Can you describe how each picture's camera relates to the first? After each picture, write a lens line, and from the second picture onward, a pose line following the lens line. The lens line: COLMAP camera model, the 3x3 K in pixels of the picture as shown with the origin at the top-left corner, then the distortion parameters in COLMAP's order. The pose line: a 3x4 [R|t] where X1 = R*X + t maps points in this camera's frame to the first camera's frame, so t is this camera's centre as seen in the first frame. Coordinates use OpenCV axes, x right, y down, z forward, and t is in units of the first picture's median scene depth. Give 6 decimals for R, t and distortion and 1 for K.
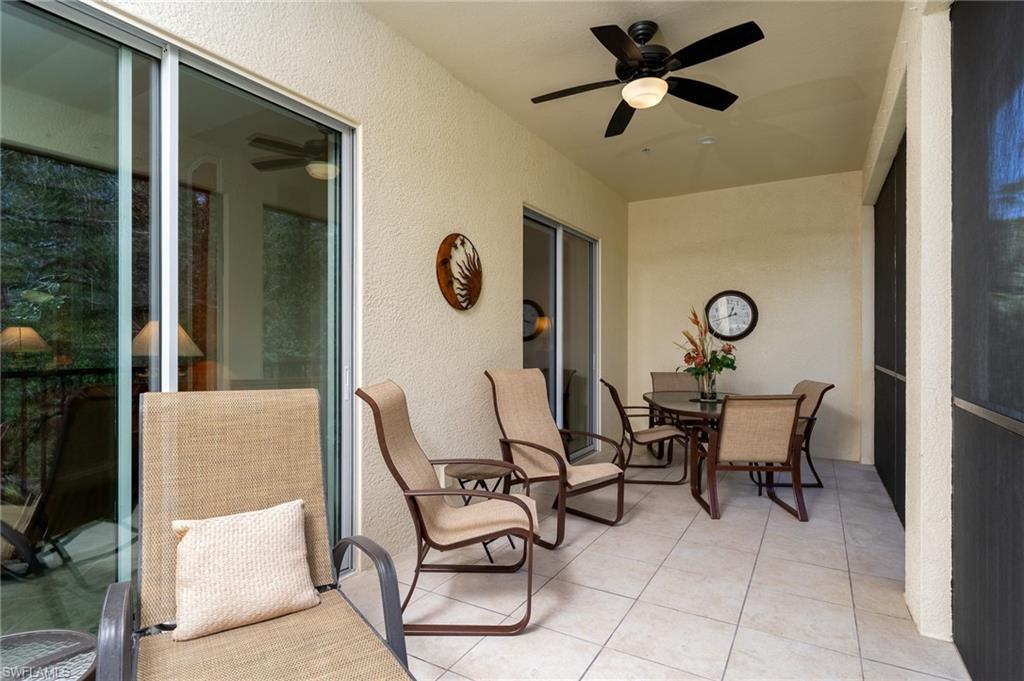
lens RADIAL K [[526.1, 0, 533.6], [0, 526.1, 343.9], [0, 0, 1]] dist [0.000192, 0.000065]
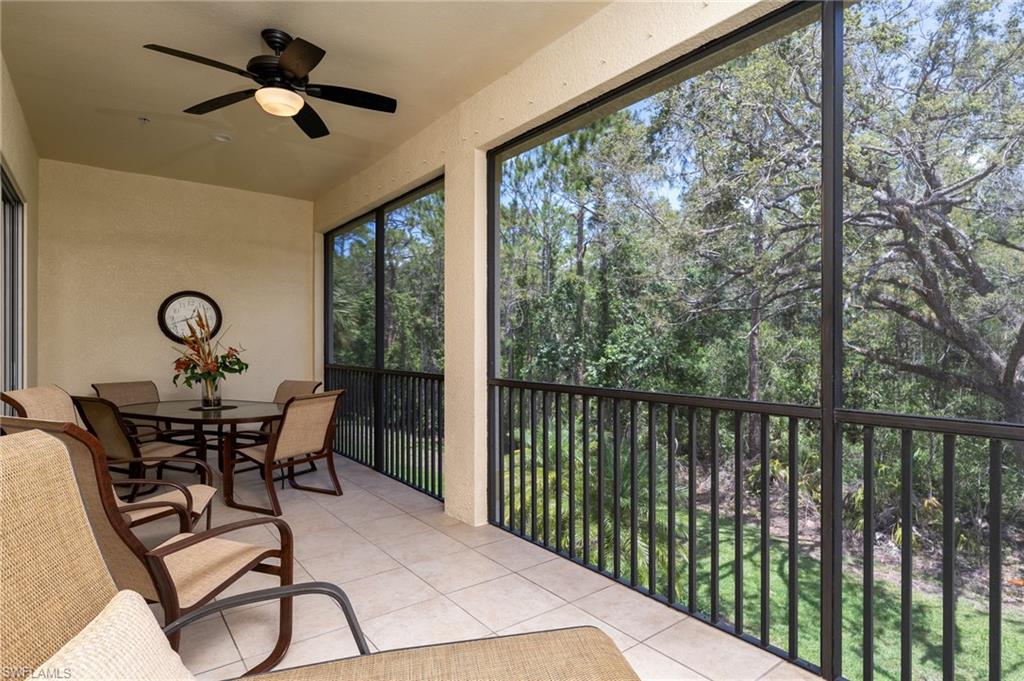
lens RADIAL K [[526.1, 0, 533.6], [0, 526.1, 343.9], [0, 0, 1]] dist [0.000192, 0.000065]
pose [[0.374278, 0.002793, 0.927313, -0.437056], [0.000921, 0.999994, -0.003384, -0.005655], [-0.927316, 0.002121, 0.374273, 0.136043]]
